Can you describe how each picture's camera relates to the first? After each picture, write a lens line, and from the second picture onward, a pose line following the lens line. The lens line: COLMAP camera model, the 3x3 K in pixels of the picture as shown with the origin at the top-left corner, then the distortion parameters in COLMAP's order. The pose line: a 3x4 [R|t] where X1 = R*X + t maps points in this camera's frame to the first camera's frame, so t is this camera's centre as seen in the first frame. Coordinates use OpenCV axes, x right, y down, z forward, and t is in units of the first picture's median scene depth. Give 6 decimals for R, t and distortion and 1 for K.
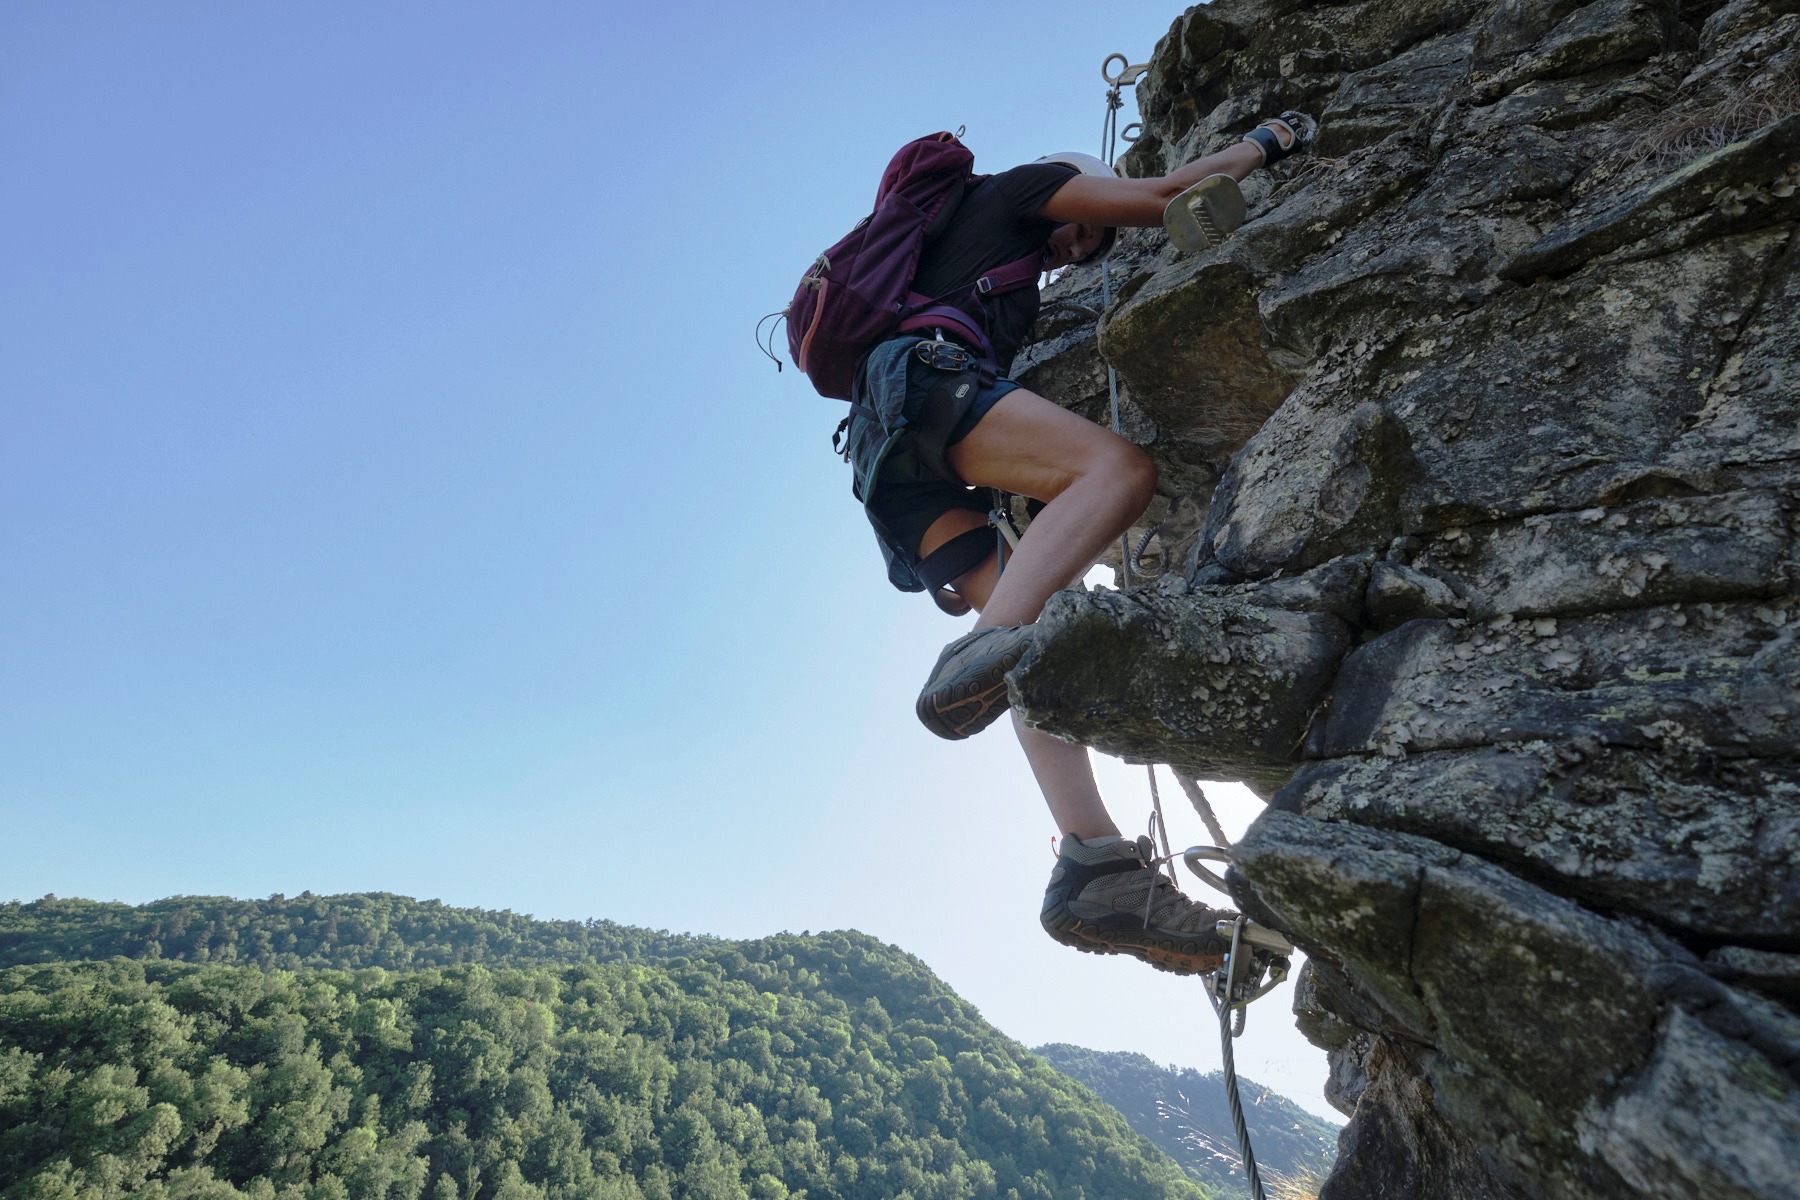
lens RADIAL K [[825.0, 0, 927.7], [0, 825.0, 635.3], [0, 0, 1]] dist [0.002282, -0.005408]
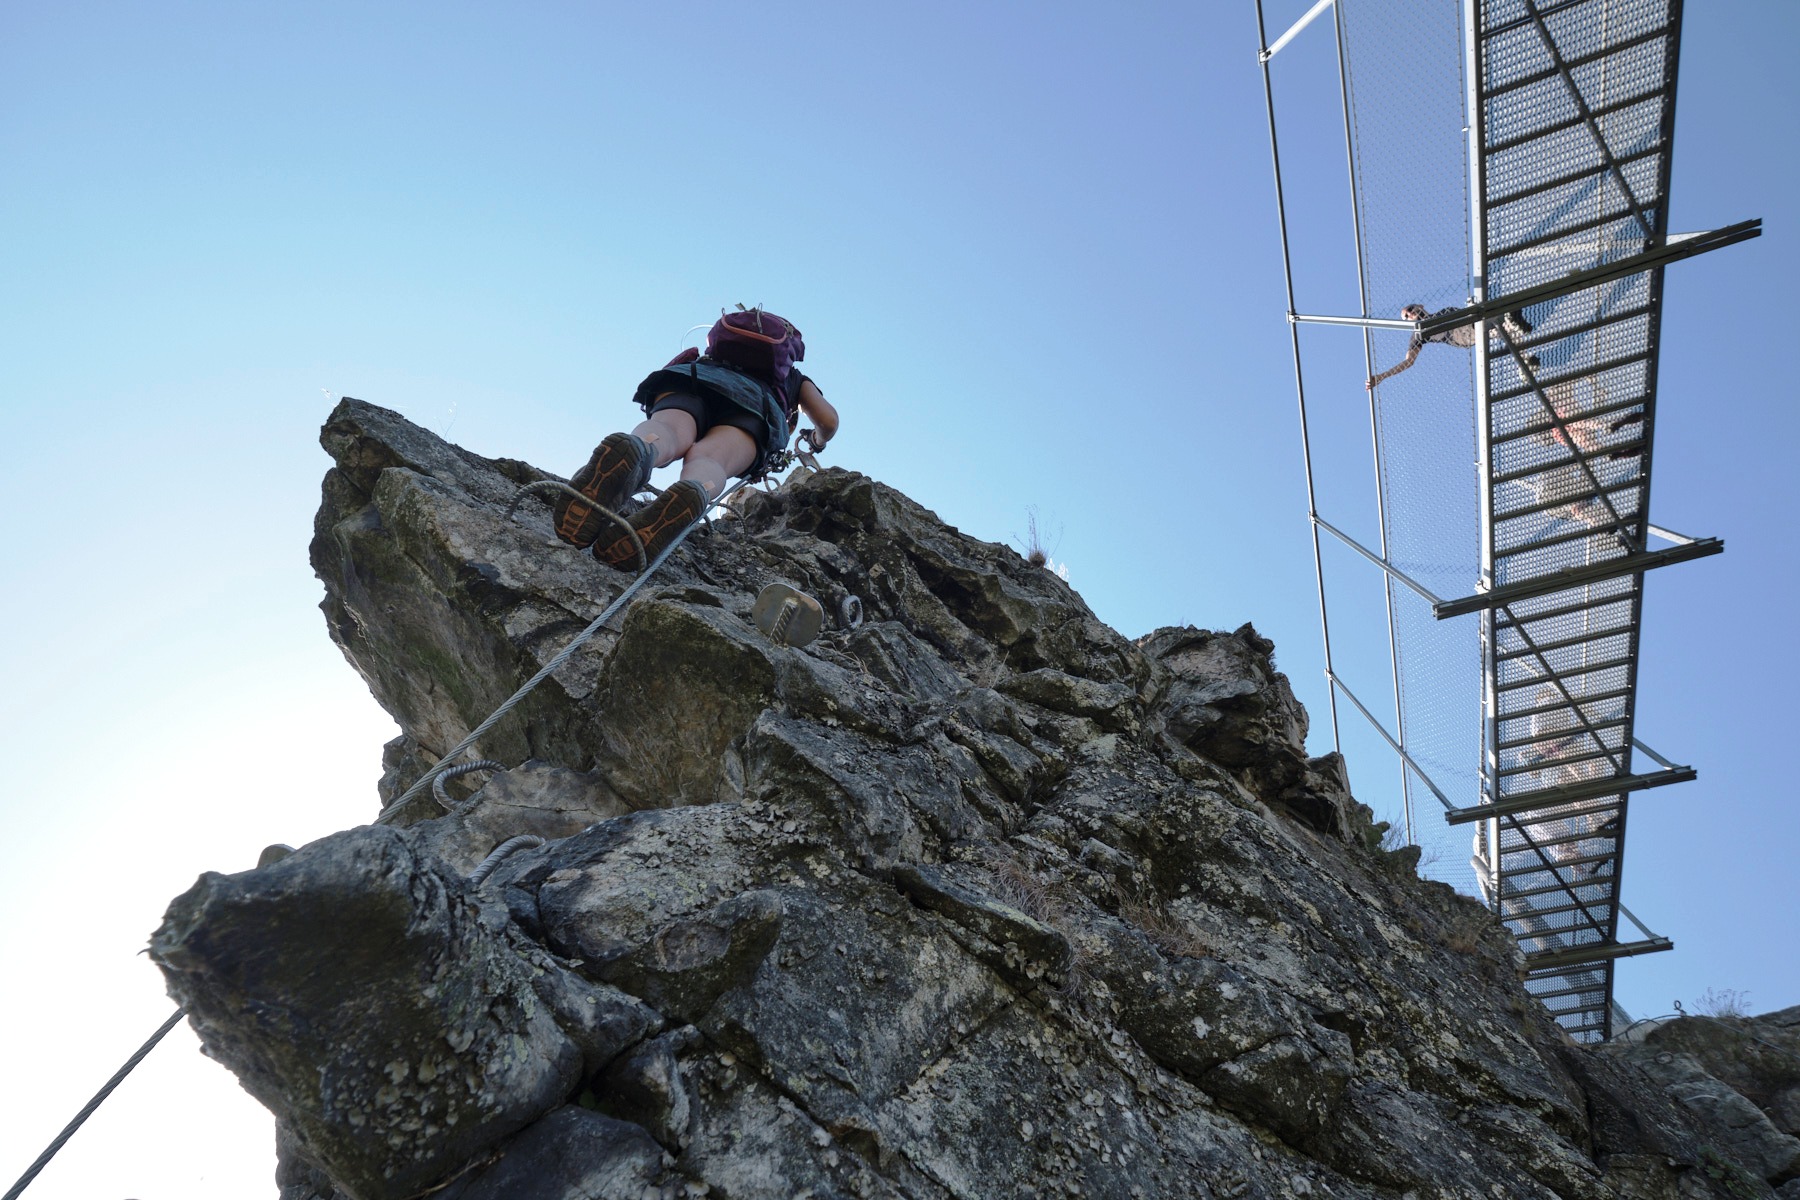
lens RADIAL K [[825.0, 0, 927.7], [0, 825.0, 635.3], [0, 0, 1]] dist [0.002282, -0.005408]
pose [[0.402652, 0.792936, 0.457301, -0.106782], [-0.591817, 0.606641, -0.530791, -0.048550], [-0.698301, -0.056915, 0.713538, 0.167532]]
